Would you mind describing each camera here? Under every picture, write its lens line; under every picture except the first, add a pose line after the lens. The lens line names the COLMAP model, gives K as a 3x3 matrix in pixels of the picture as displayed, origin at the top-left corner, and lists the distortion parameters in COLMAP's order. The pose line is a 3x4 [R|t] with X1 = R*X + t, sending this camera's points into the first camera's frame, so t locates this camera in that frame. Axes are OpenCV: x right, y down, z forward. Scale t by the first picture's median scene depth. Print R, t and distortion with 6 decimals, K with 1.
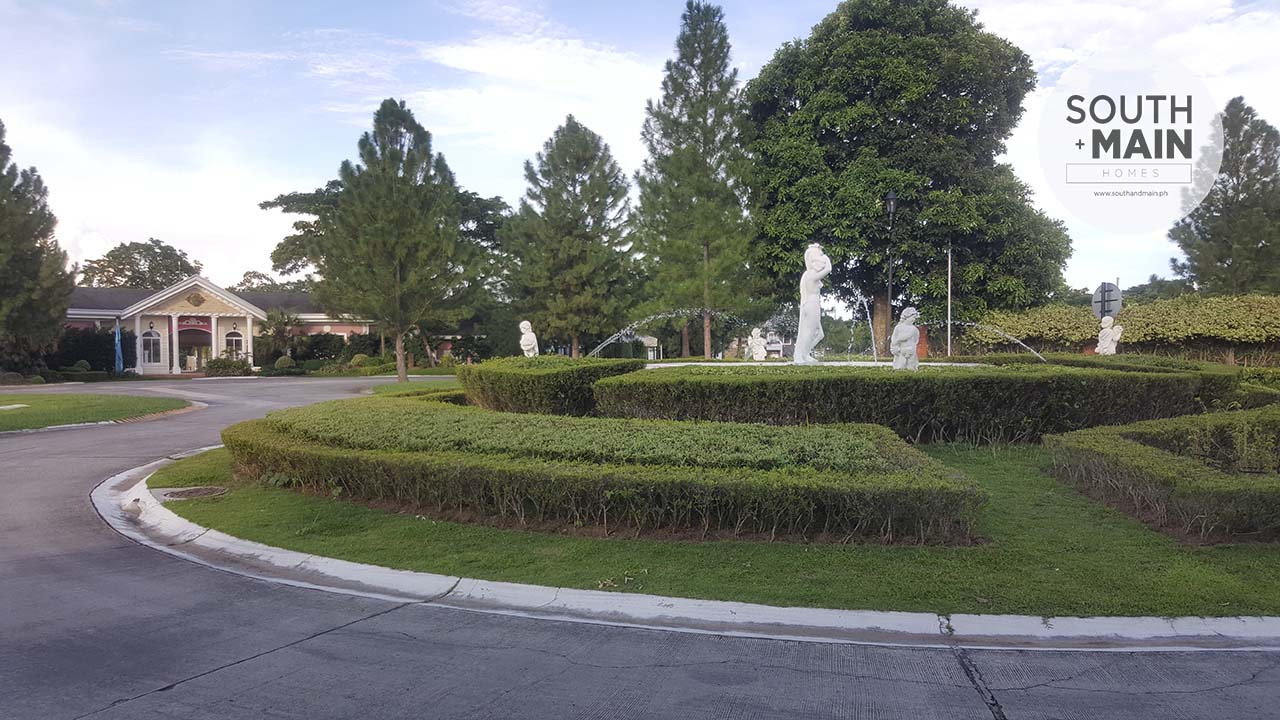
lens RADIAL K [[993.7, 0, 643.2], [0, 993.7, 364.9], [0, 0, 1]] dist [0.056455, -0.106752]
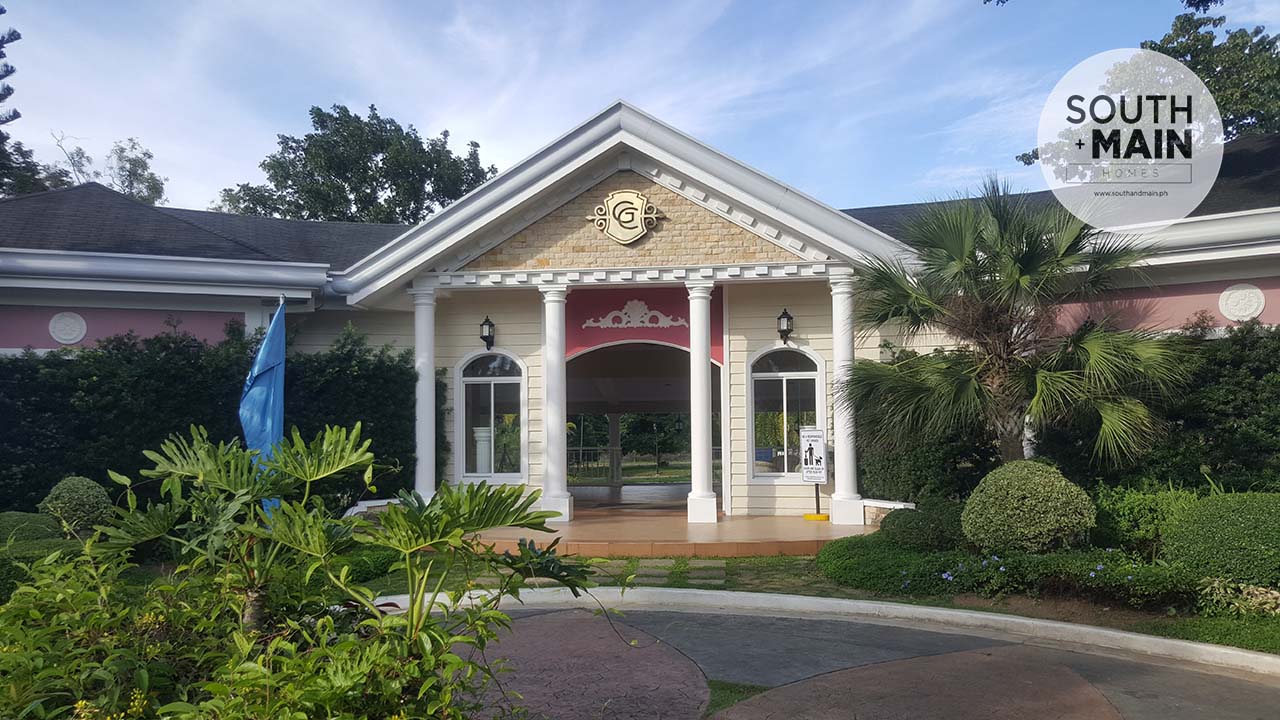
lens RADIAL K [[993.7, 0, 600.5], [0, 993.7, 376.3], [0, 0, 1]] dist [0.056455, -0.106752]
pose [[0.783645, -0.033594, -0.620300, -0.303938], [0.000612, 0.998578, -0.053306, -0.013938], [0.621209, 0.041394, 0.782551, 0.809470]]
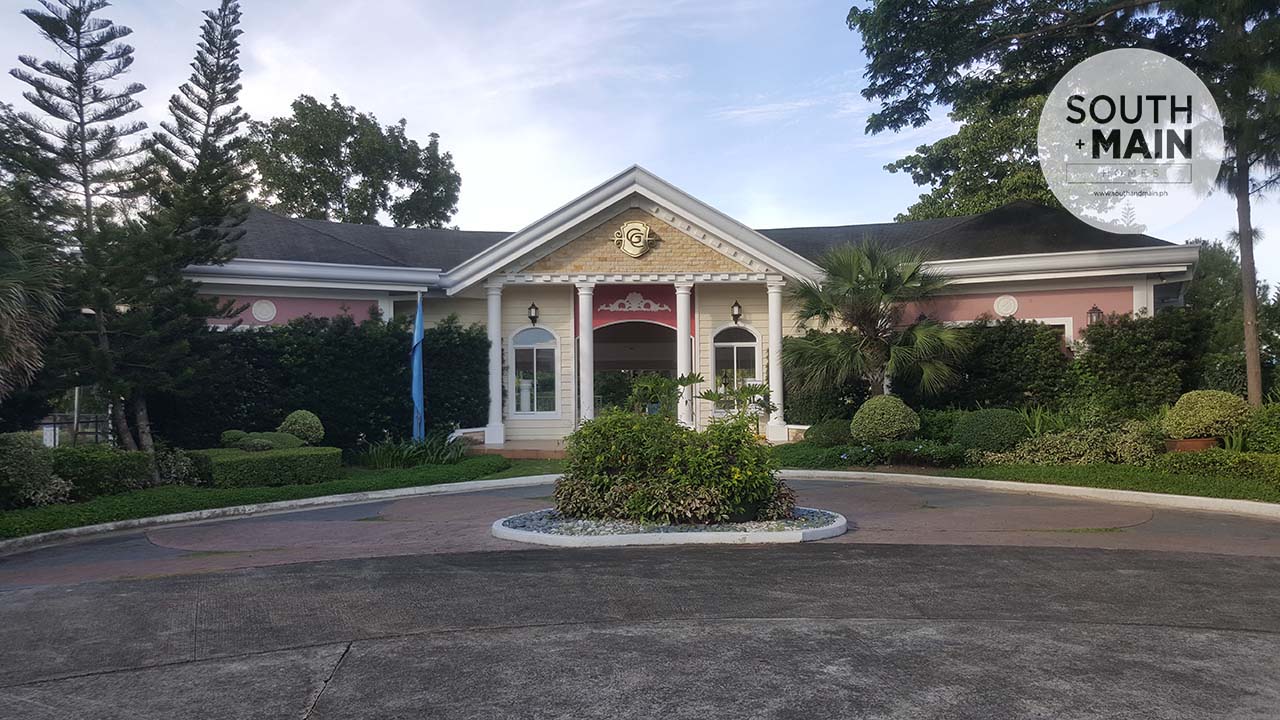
lens RADIAL K [[993.7, 0, 631.2], [0, 993.7, 334.2], [0, 0, 1]] dist [0.056455, -0.106752]
pose [[0.863941, -0.029221, -0.502744, -0.267705], [0.002303, 0.998534, -0.054079, -0.011090], [0.503587, 0.045563, 0.862742, 0.689116]]
